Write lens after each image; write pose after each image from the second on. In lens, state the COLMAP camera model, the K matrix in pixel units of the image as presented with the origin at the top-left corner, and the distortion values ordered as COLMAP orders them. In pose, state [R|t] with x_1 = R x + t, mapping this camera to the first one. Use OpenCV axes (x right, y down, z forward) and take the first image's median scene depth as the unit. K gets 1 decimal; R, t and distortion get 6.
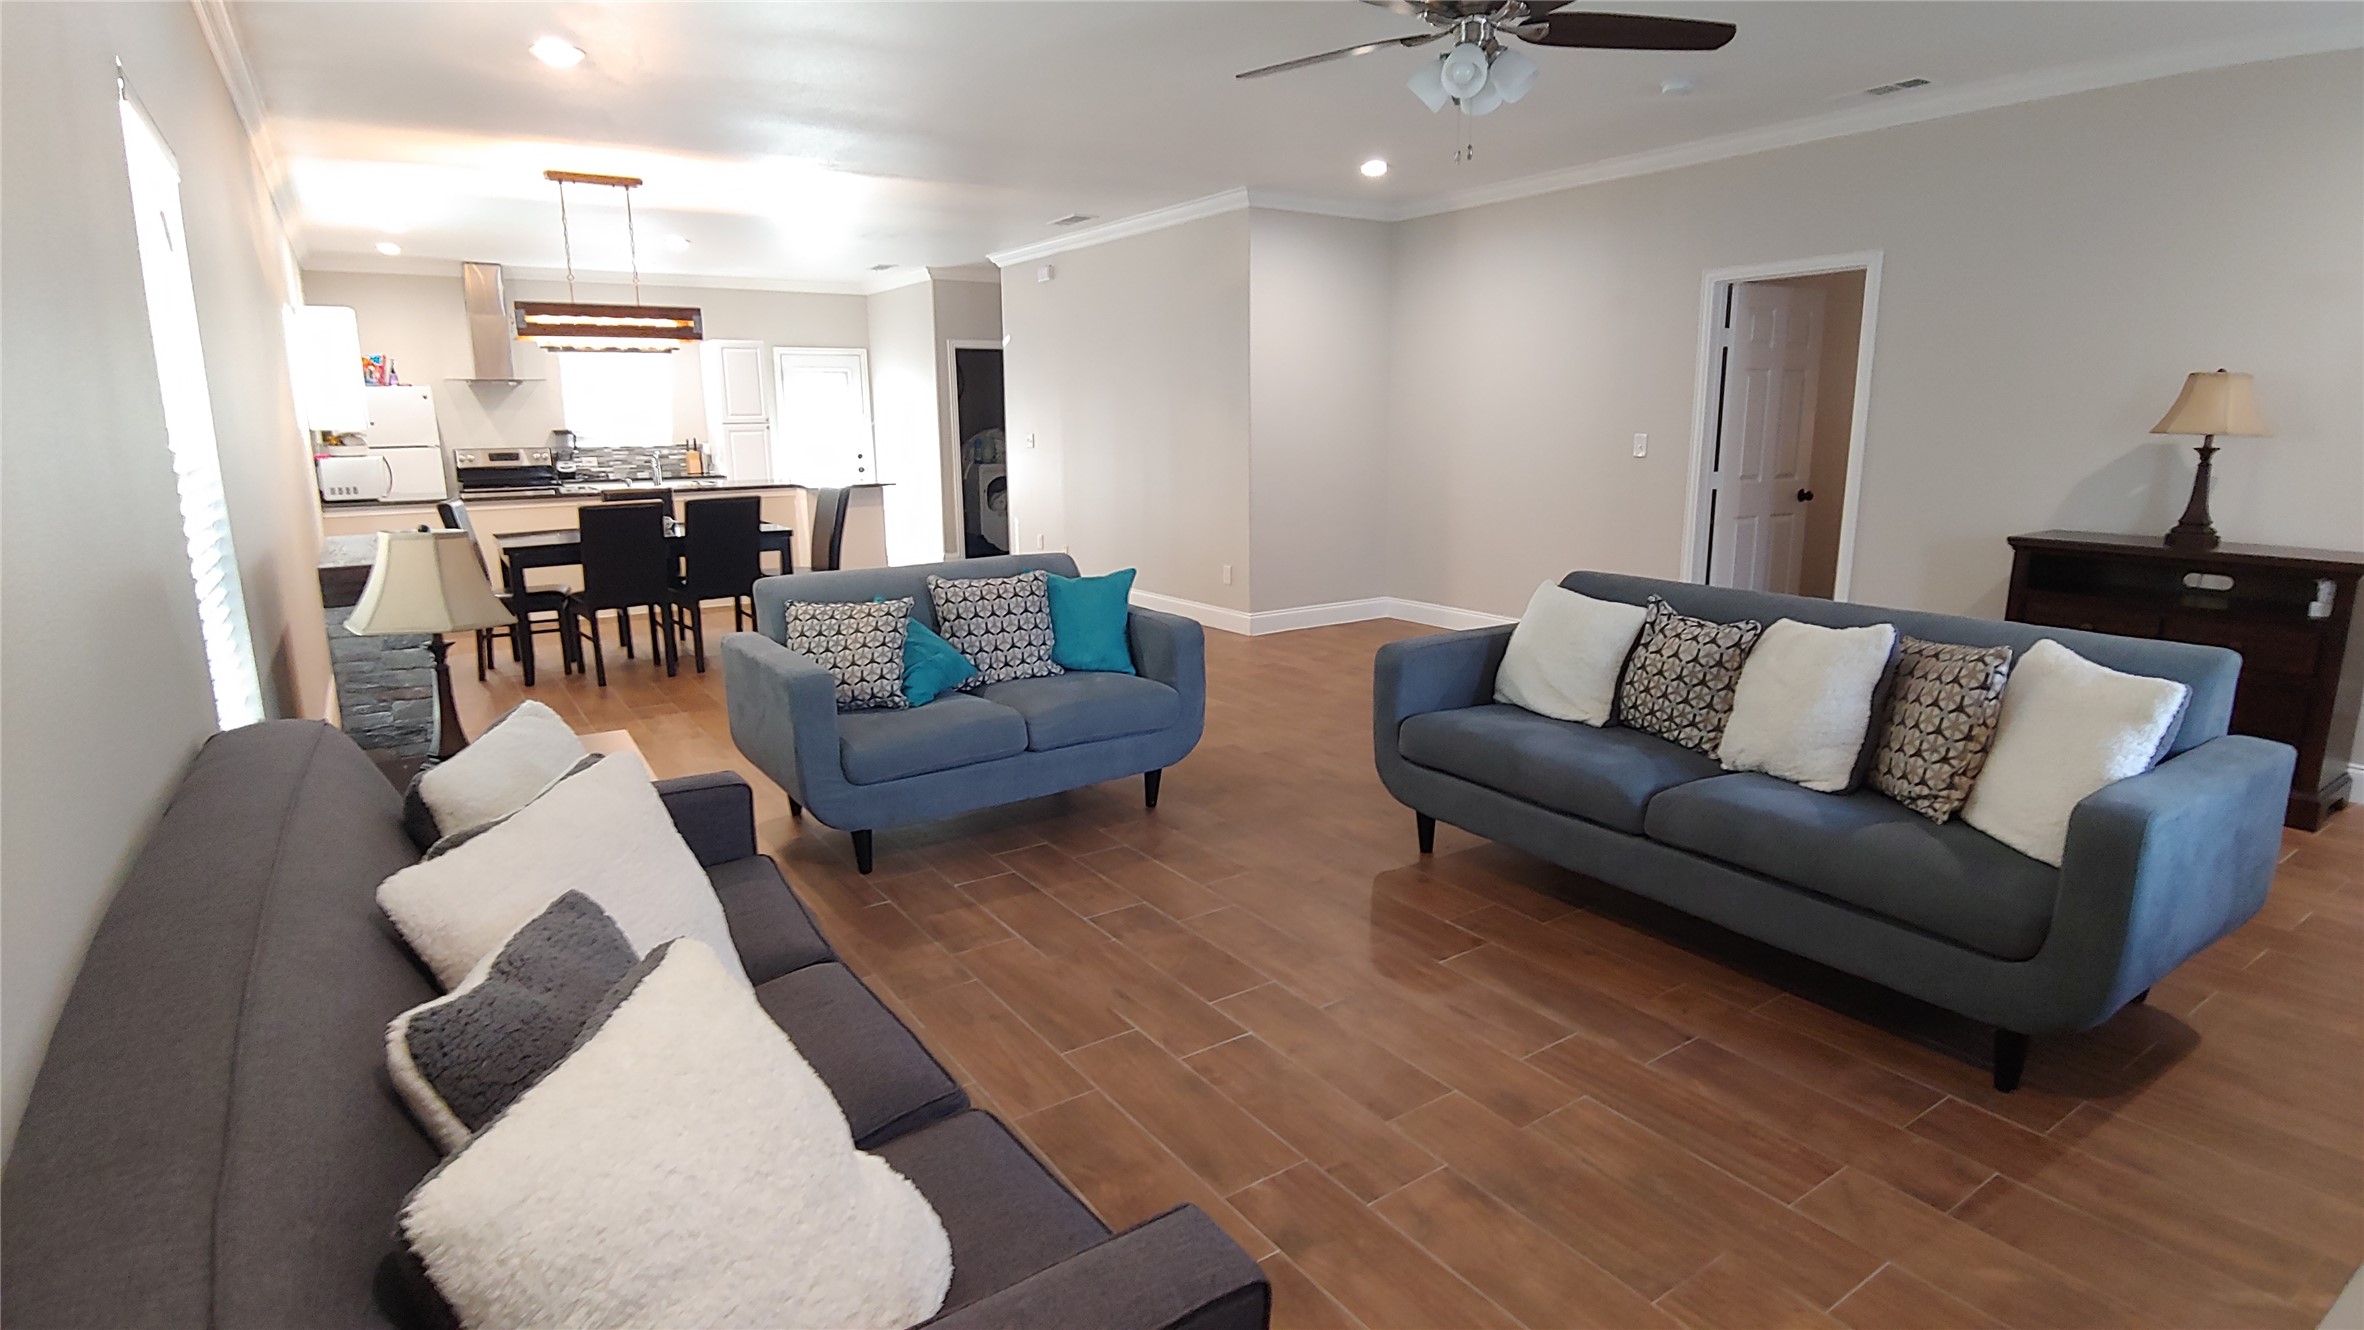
lens RADIAL K [[1178.7, 0, 1186.7], [0, 1178.7, 669.9], [0, 0, 1]] dist [-0.019677, -0.000123]
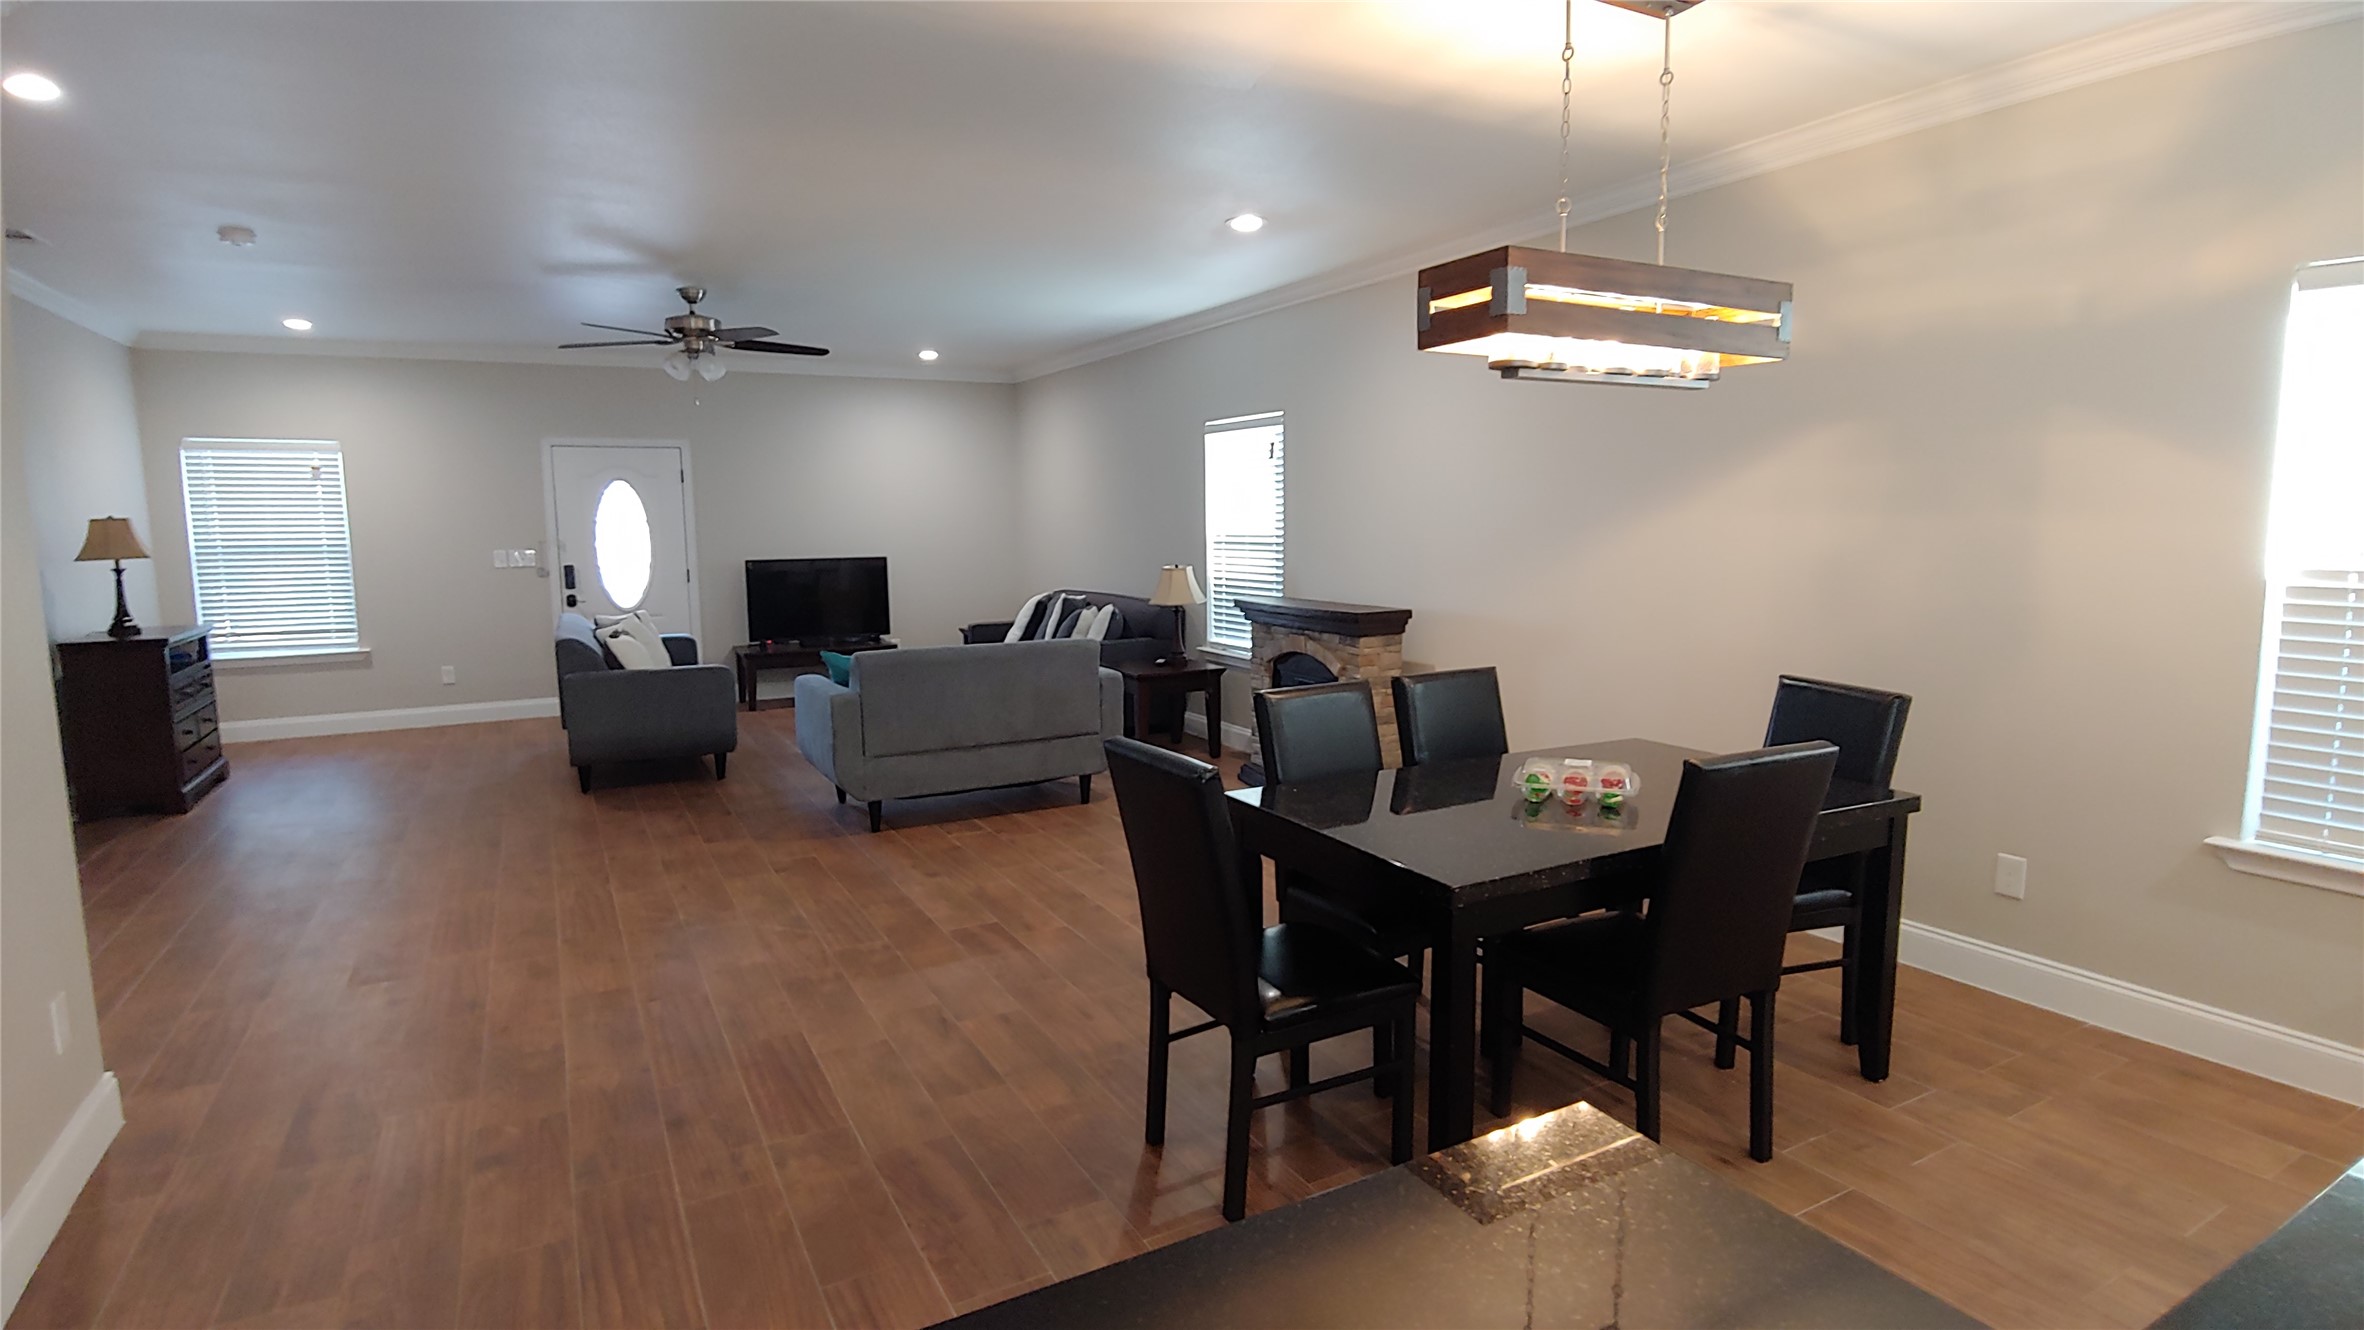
lens RADIAL K [[1192.5, 0, 1182.0], [0, 1192.5, 665.0], [0, 0, 1]] dist [-0.012519, -0.000566]
pose [[-0.994589, 0.006074, 0.103712, -0.378785], [0.040188, 0.943064, 0.330175, -0.320058], [-0.095801, 0.332556, -0.938205, 1.439894]]
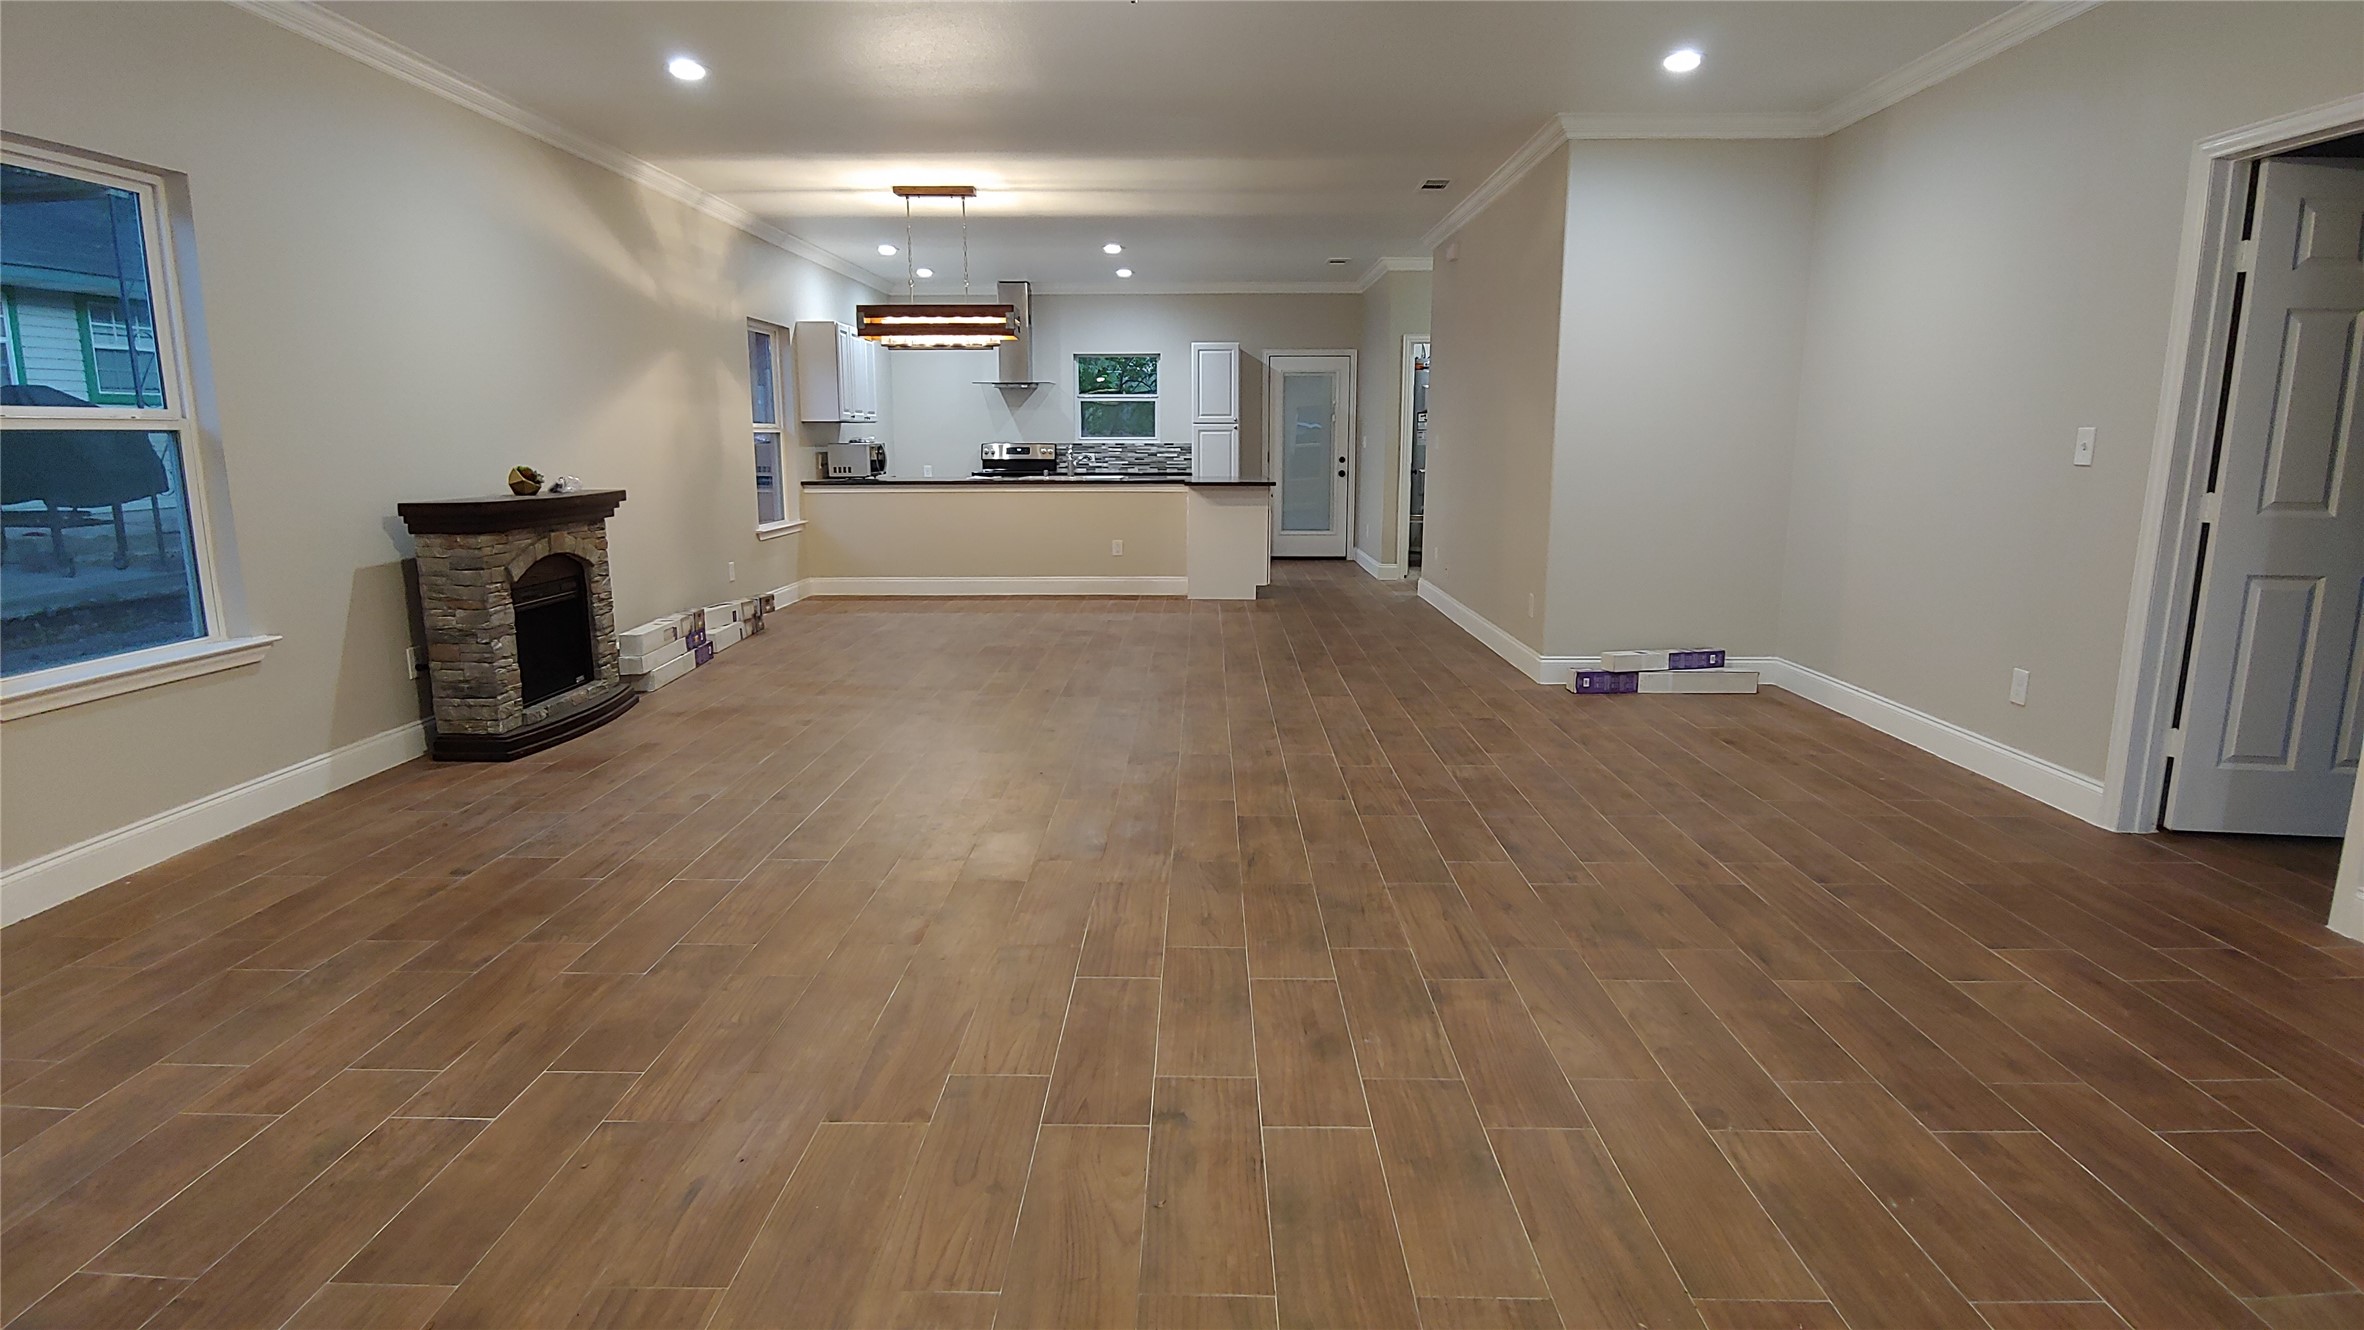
lens RADIAL K [[1186.0, 0, 1186.9], [0, 1186.0, 658.7], [0, 0, 1]] dist [-0.011053, -0.000273]
pose [[0.817757, 0.113875, -0.564187, 0.345618], [-0.126869, 0.991786, 0.016292, -0.031669], [0.561408, 0.058254, 0.825486, 0.231017]]
